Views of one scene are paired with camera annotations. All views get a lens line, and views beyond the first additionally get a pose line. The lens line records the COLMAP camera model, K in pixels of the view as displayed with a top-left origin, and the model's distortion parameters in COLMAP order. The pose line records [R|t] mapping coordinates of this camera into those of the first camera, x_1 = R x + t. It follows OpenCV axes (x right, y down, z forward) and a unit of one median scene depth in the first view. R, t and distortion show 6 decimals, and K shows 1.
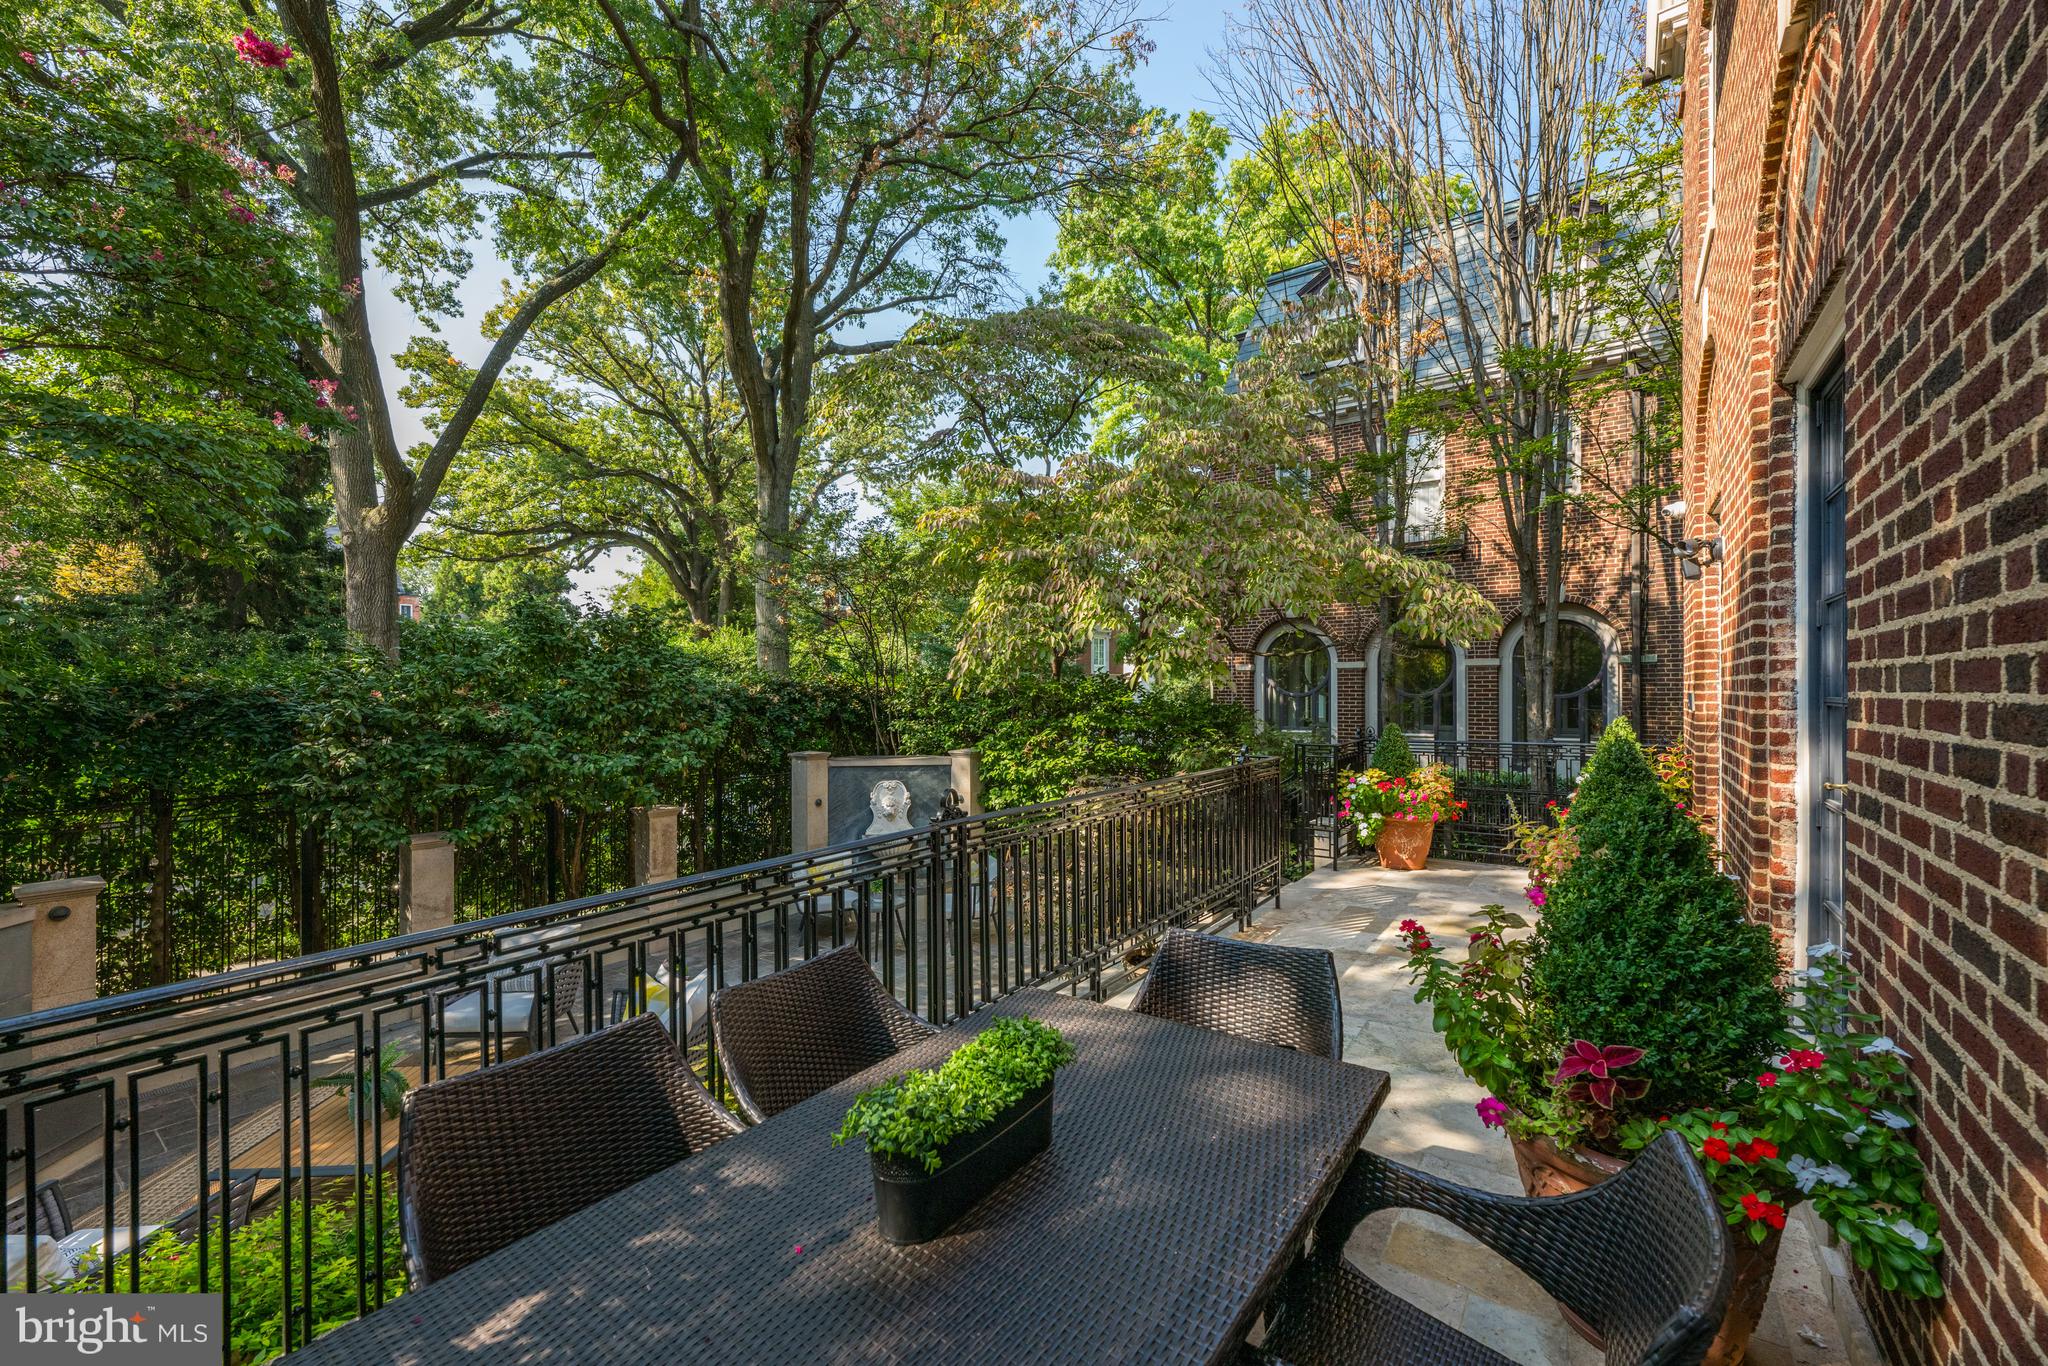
lens RADIAL K [[805.9, 0, 1023.0], [0, 805.9, 689.6], [0, 0, 1]] dist [-0.001120, 0.000217]
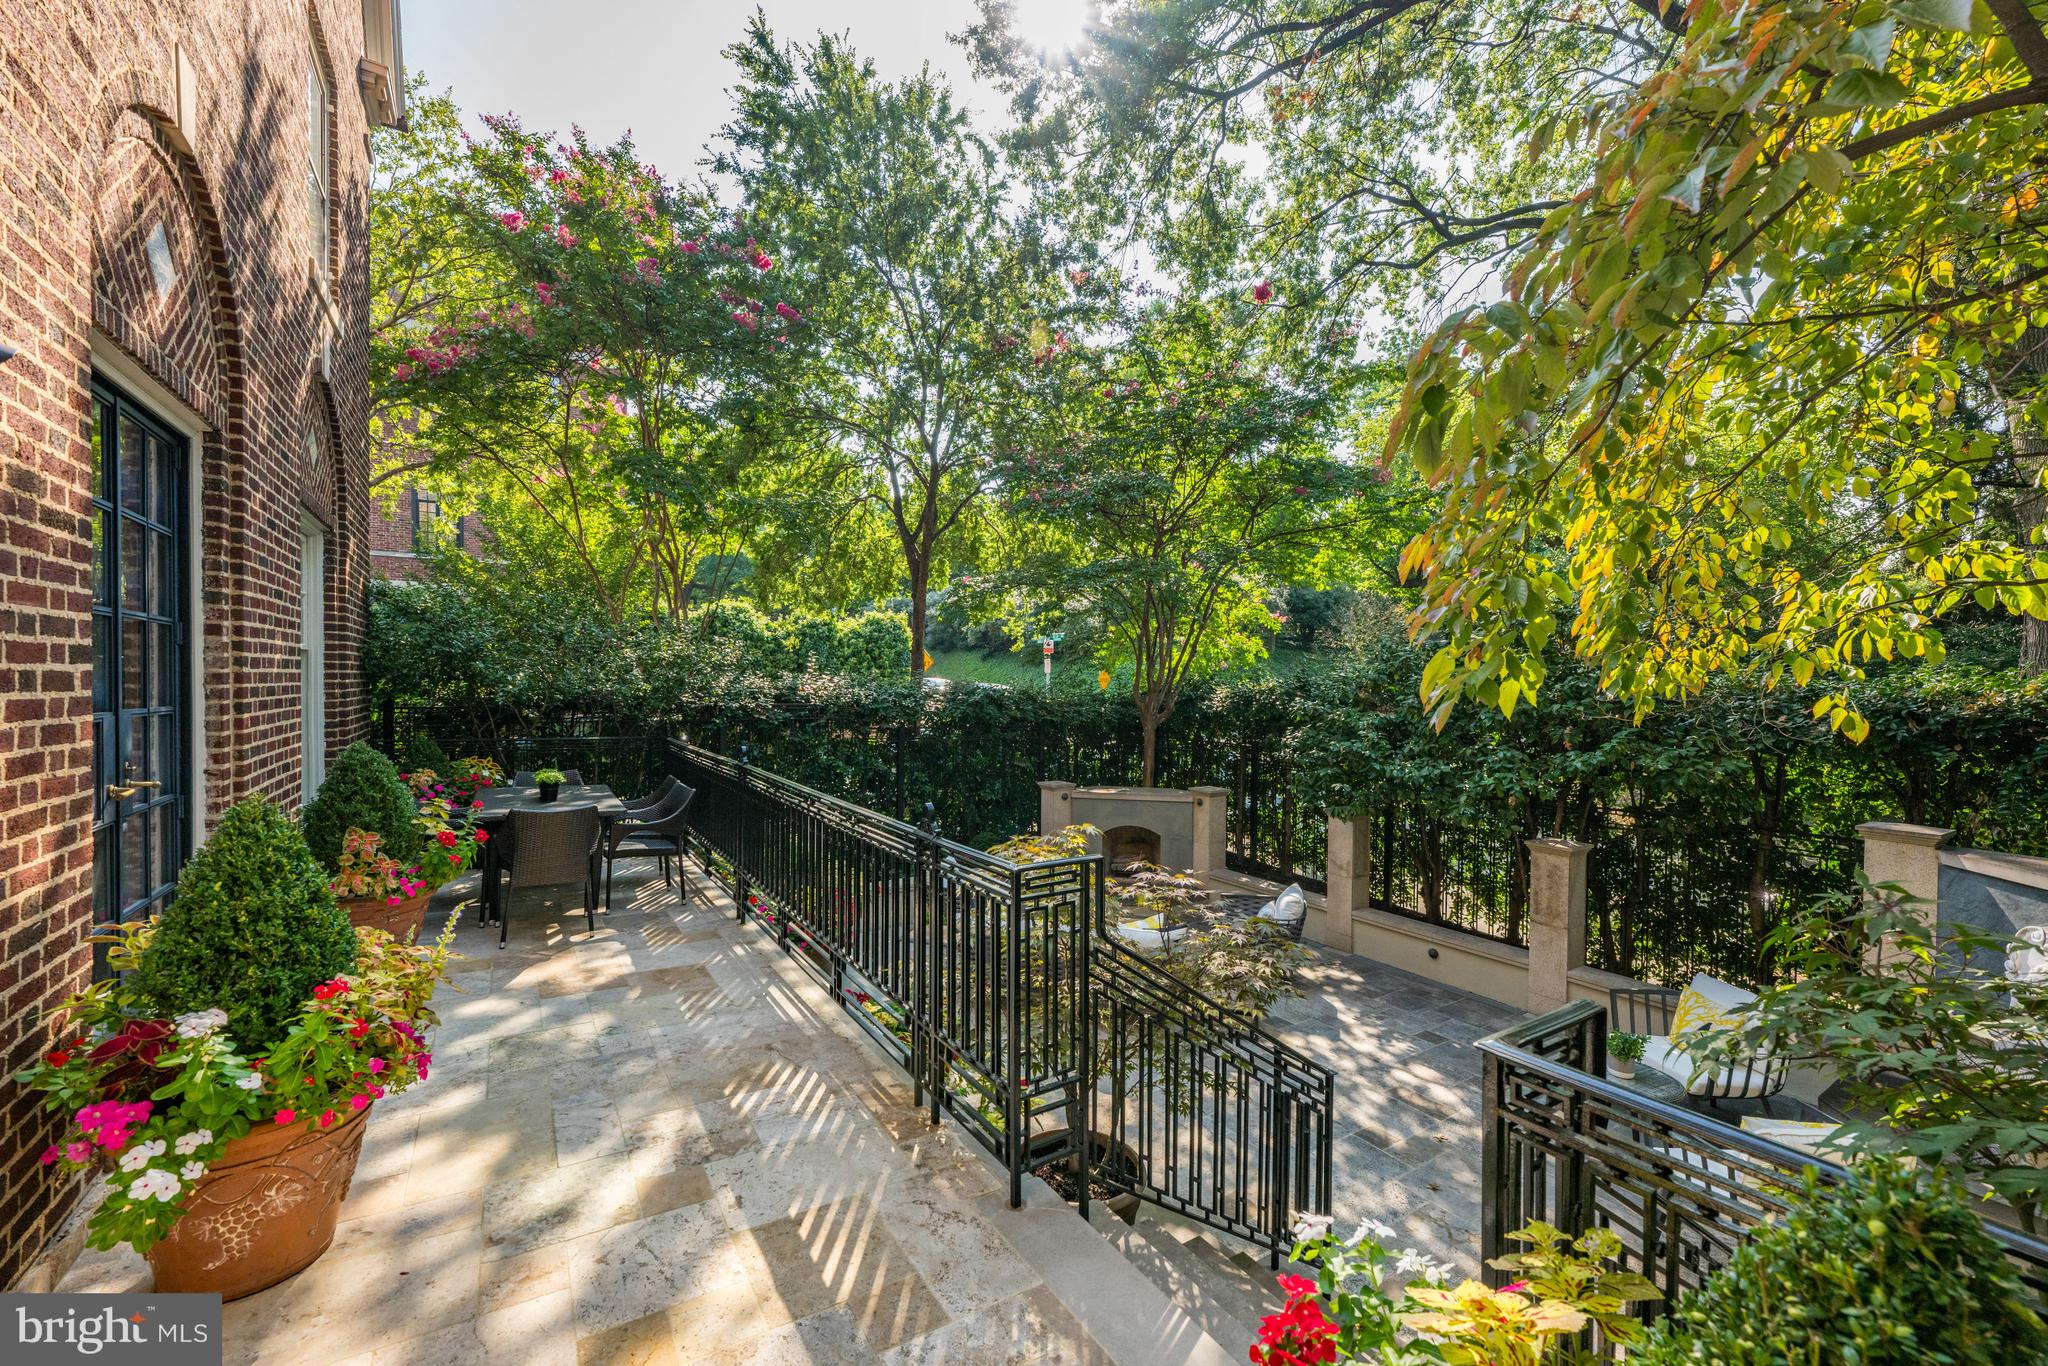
lens RADIAL K [[813.2, 0, 1021.1], [0, 813.2, 689.5], [0, 0, 1]] dist [0.002007, 0.000417]
pose [[-0.364302, 0.007413, -0.931251, 0.164533], [-0.006968, 0.999919, 0.010685, -0.004166], [0.931255, 0.010382, -0.364220, 0.259895]]
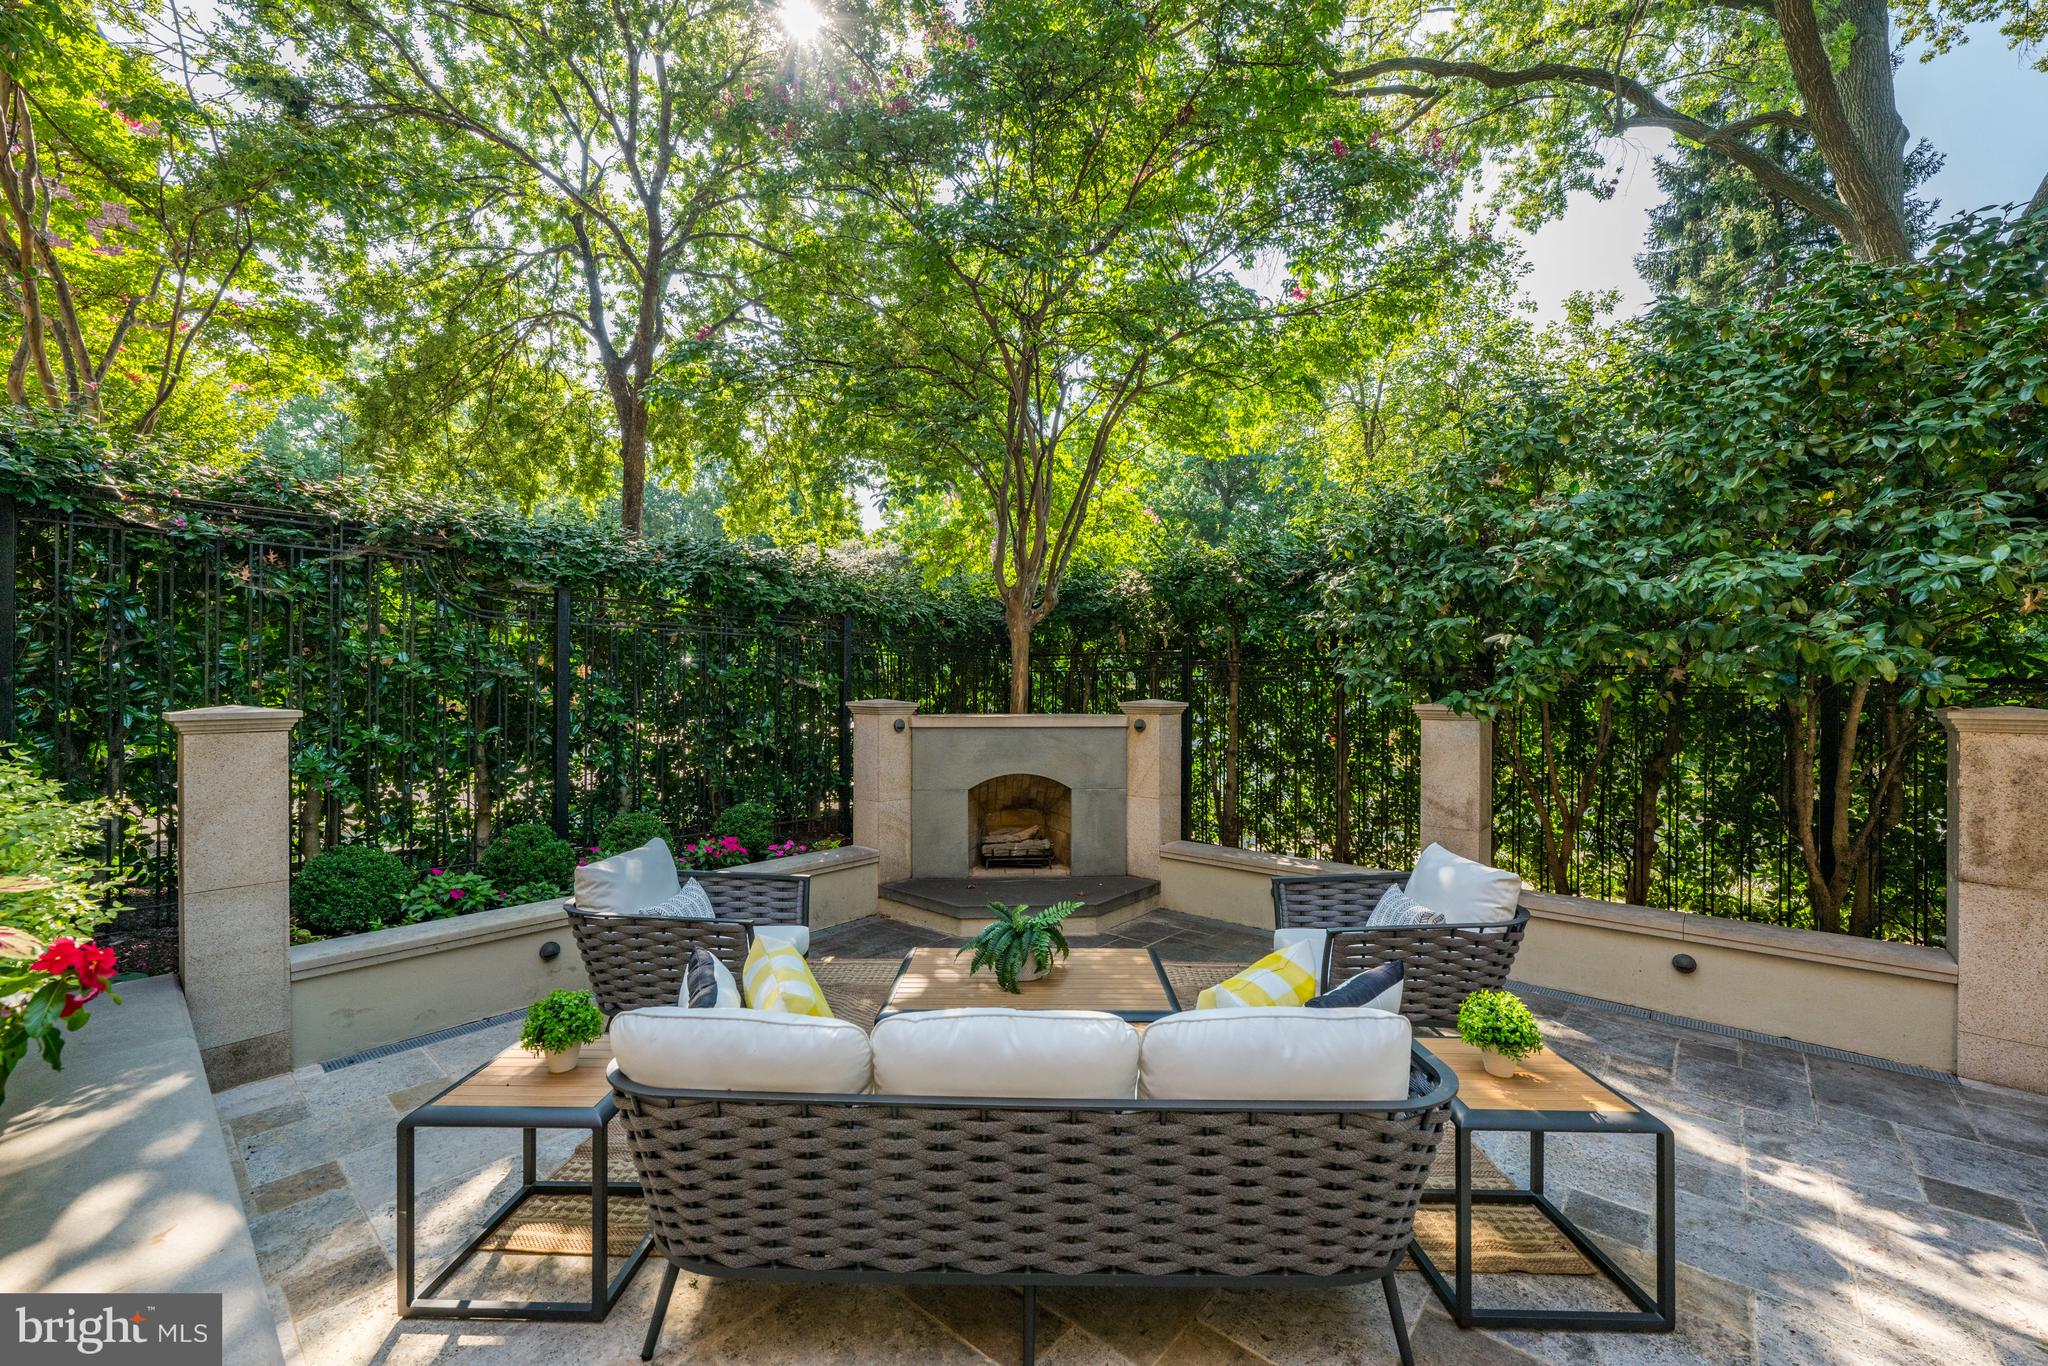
lens RADIAL K [[805.9, 0, 1023.0], [0, 805.9, 689.6], [0, 0, 1]] dist [-0.001120, 0.000217]
pose [[-0.088484, 0.001130, -0.996077, -0.009716], [0.000189, 0.999999, 0.001118, 0.044124], [0.996078, -0.000089, -0.088484, 0.184399]]
